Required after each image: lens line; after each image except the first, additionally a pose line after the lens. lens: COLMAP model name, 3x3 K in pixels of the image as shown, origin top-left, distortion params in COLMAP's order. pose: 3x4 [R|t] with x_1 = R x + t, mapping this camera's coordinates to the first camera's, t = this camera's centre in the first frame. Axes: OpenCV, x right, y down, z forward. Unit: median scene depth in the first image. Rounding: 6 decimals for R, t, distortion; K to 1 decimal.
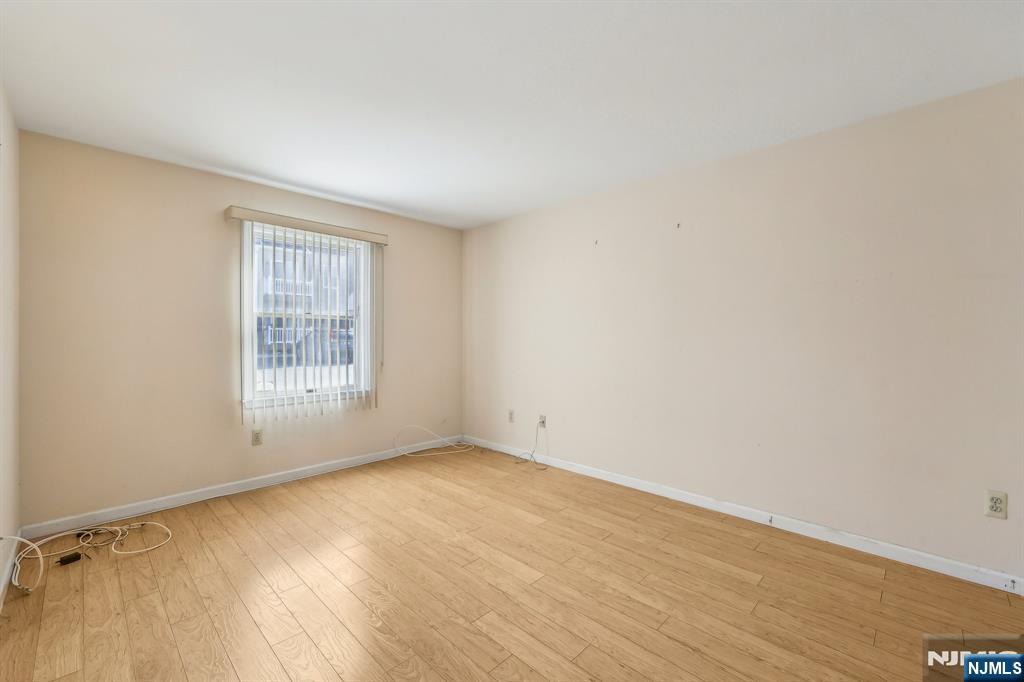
lens RADIAL K [[419.6, 0, 514.5], [0, 419.6, 343.3], [0, 0, 1]] dist [0.000095, 0.000237]
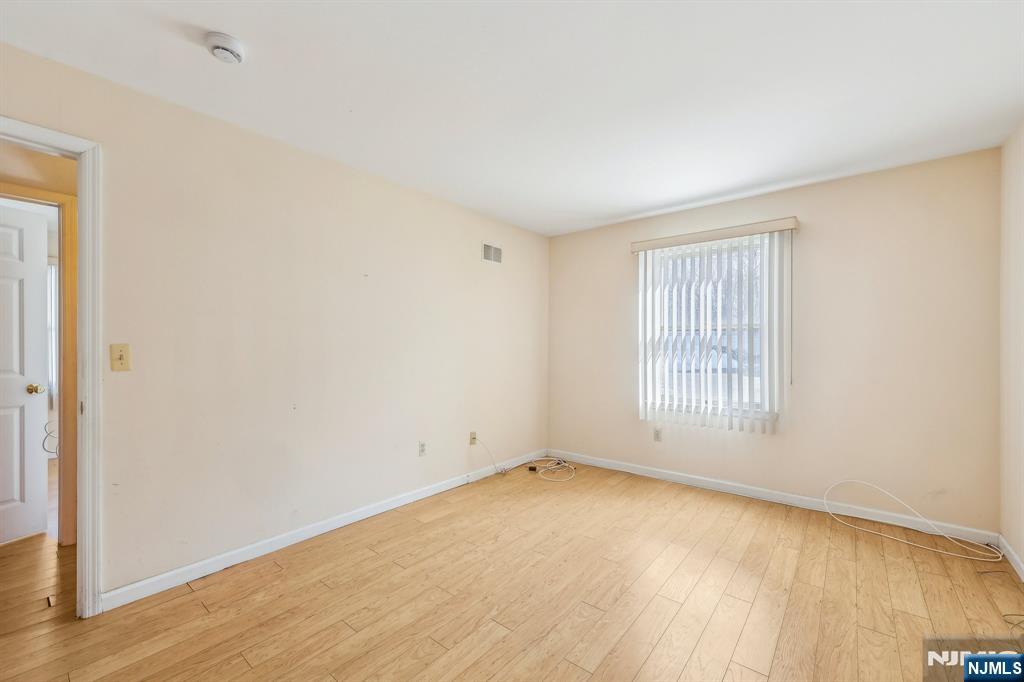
lens RADIAL K [[419.6, 0, 515.7], [0, 419.6, 344.1], [0, 0, 1]] dist [0.000095, 0.000237]
pose [[0.088439, -0.007226, -0.996055, 0.594031], [-0.014414, 0.999860, -0.008533, -0.009605], [0.995977, 0.015112, 0.088322, 0.595583]]
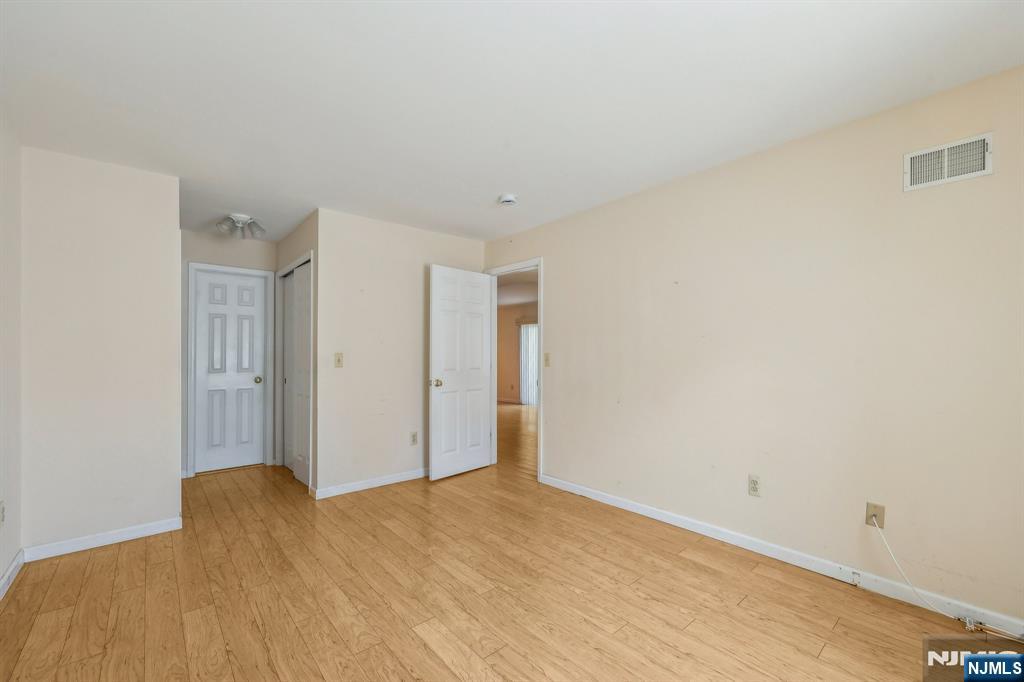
lens RADIAL K [[419.6, 0, 511.8], [0, 419.6, 346.7], [0, 0, 1]] dist [0.000095, 0.000237]
pose [[-0.995821, 0.002070, 0.091307, -0.159904], [0.001733, 0.999991, -0.003768, -0.020947], [-0.091314, -0.003594, -0.995816, 1.384800]]
